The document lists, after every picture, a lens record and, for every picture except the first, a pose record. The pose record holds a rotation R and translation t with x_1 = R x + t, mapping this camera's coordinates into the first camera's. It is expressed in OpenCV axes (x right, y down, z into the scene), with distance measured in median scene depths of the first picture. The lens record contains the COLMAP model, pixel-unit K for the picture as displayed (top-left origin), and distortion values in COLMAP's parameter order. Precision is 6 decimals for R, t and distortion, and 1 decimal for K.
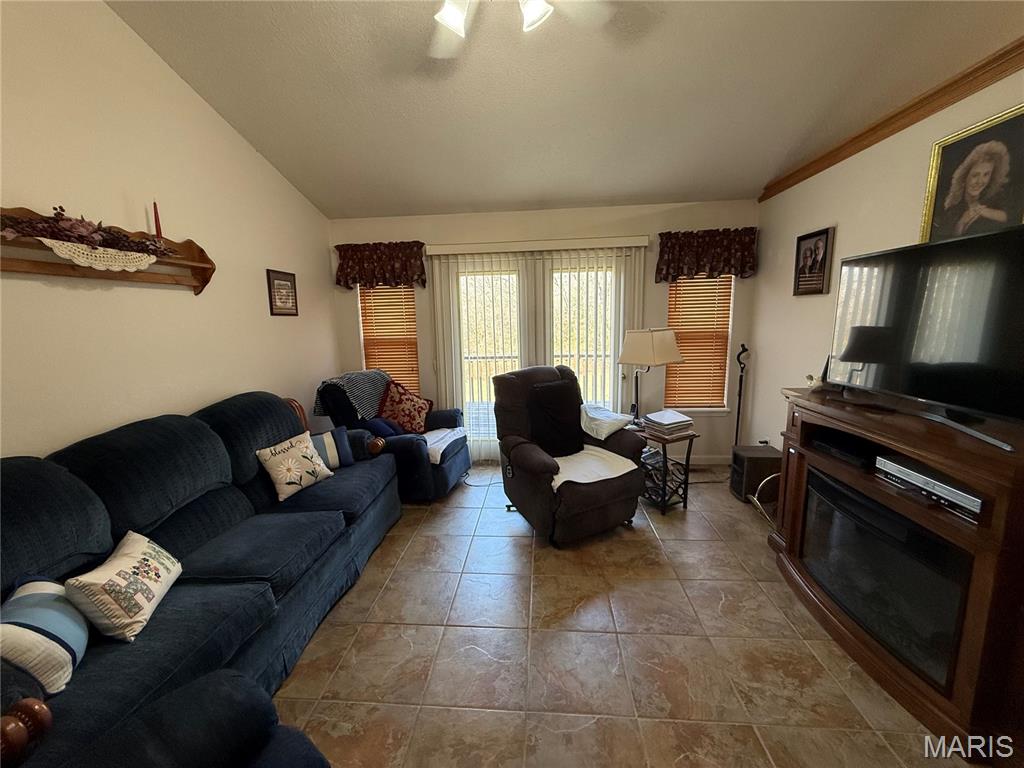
lens RADIAL K [[407.9, 0, 509.1], [0, 407.9, 383.9], [0, 0, 1]] dist [-0.000867, -0.000077]
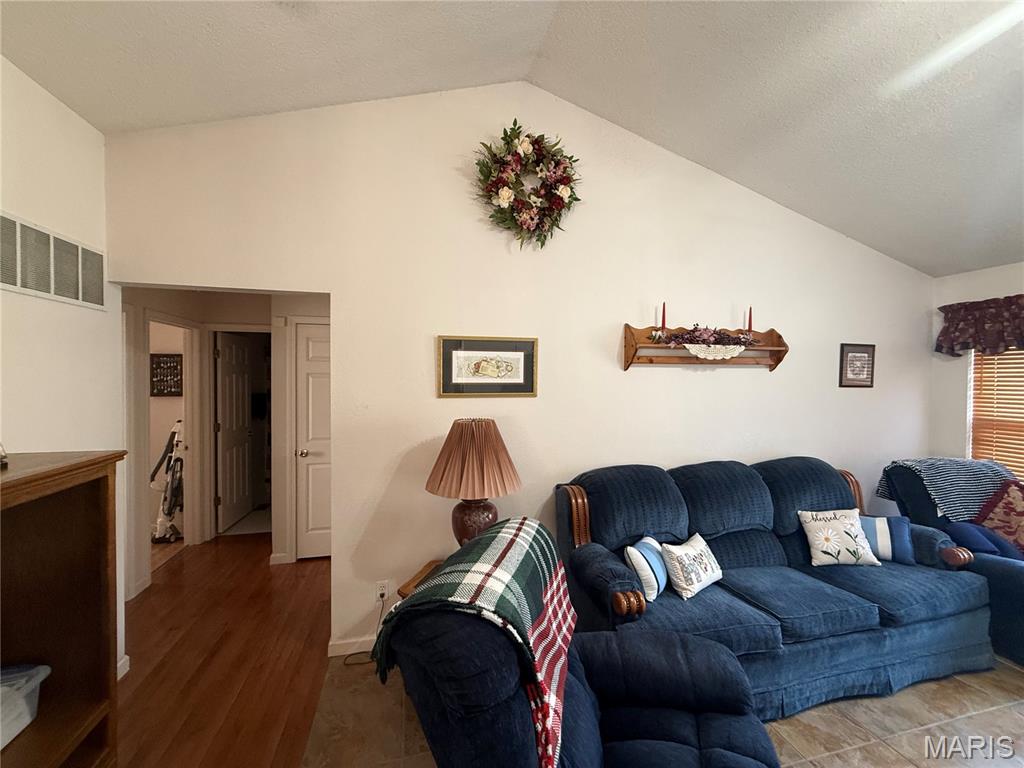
lens RADIAL K [[407.9, 0, 509.1], [0, 407.9, 383.9], [0, 0, 1]] dist [-0.000867, -0.000077]
pose [[0.314442, 0.037883, -0.948520, 0.192196], [-0.166018, 0.985998, -0.015657, -0.030753], [0.934647, 0.162394, 0.316329, -0.159008]]
